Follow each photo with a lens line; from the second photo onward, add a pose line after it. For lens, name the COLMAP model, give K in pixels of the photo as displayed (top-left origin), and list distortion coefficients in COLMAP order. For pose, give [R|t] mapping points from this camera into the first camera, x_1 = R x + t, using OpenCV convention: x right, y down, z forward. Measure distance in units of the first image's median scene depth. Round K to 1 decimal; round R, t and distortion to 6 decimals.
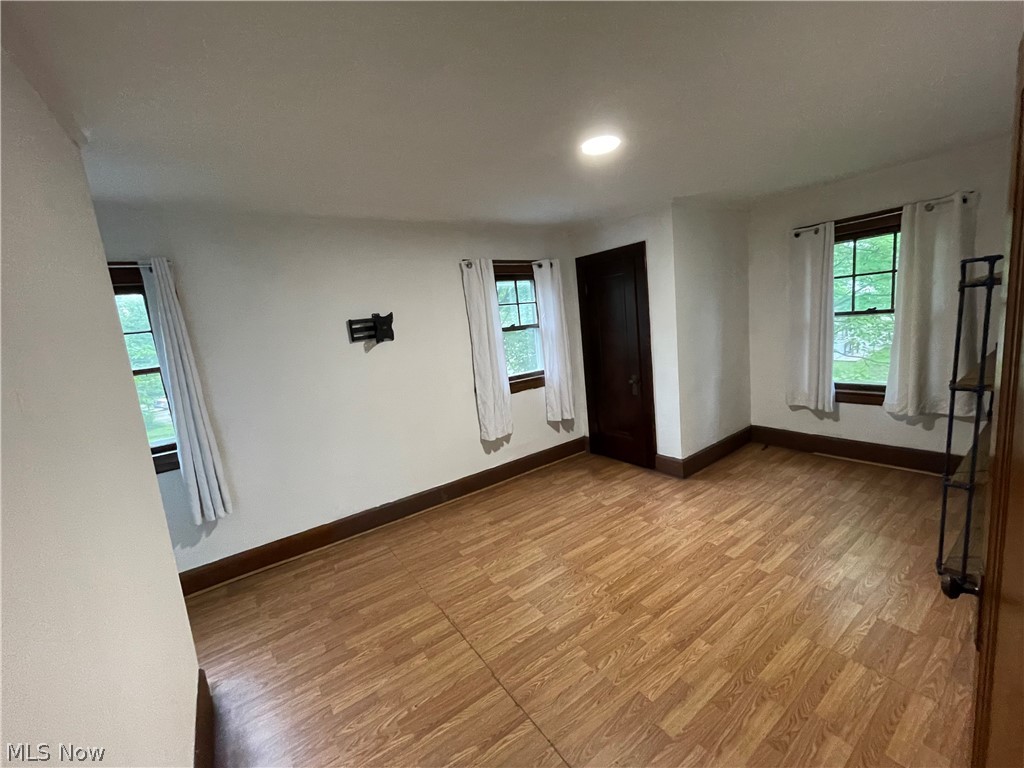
lens RADIAL K [[418.4, 0, 512.0], [0, 418.4, 384.0], [0, 0, 1]] dist [-0.001244, 0.000036]
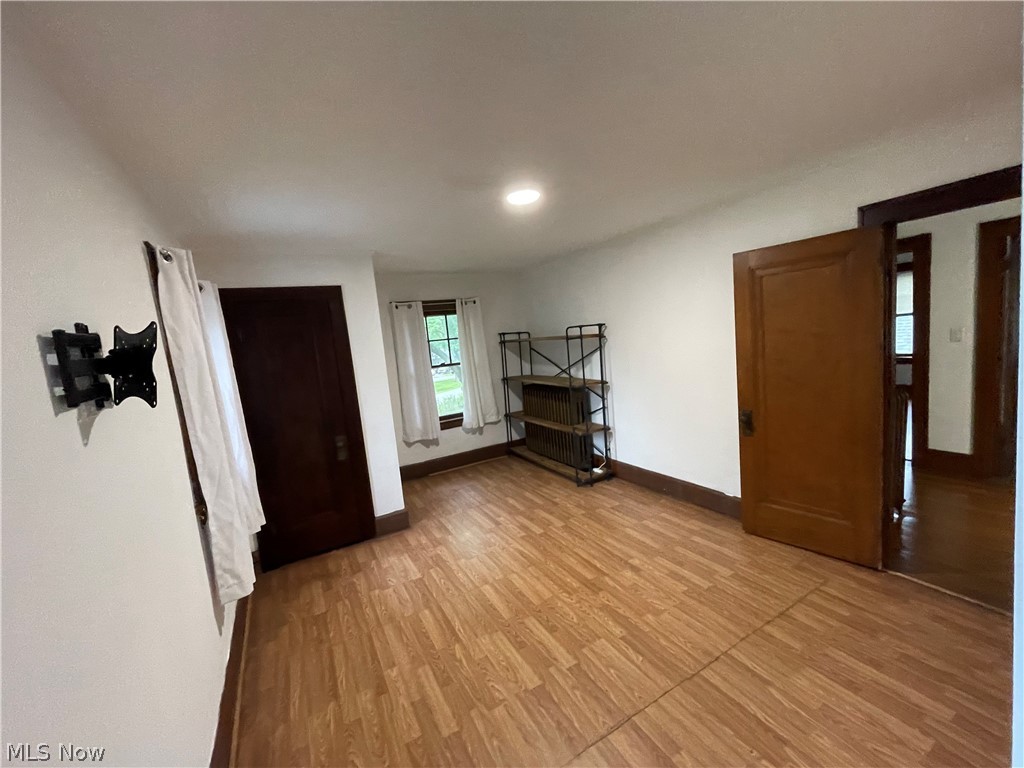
lens RADIAL K [[418.4, 0, 512.0], [0, 418.4, 384.0], [0, 0, 1]] dist [-0.001244, 0.000036]
pose [[0.107182, -0.018662, 0.994064, -0.626618], [0.241726, 0.970313, -0.007848, -0.041773], [-0.964407, 0.241132, 0.108511, 0.669783]]
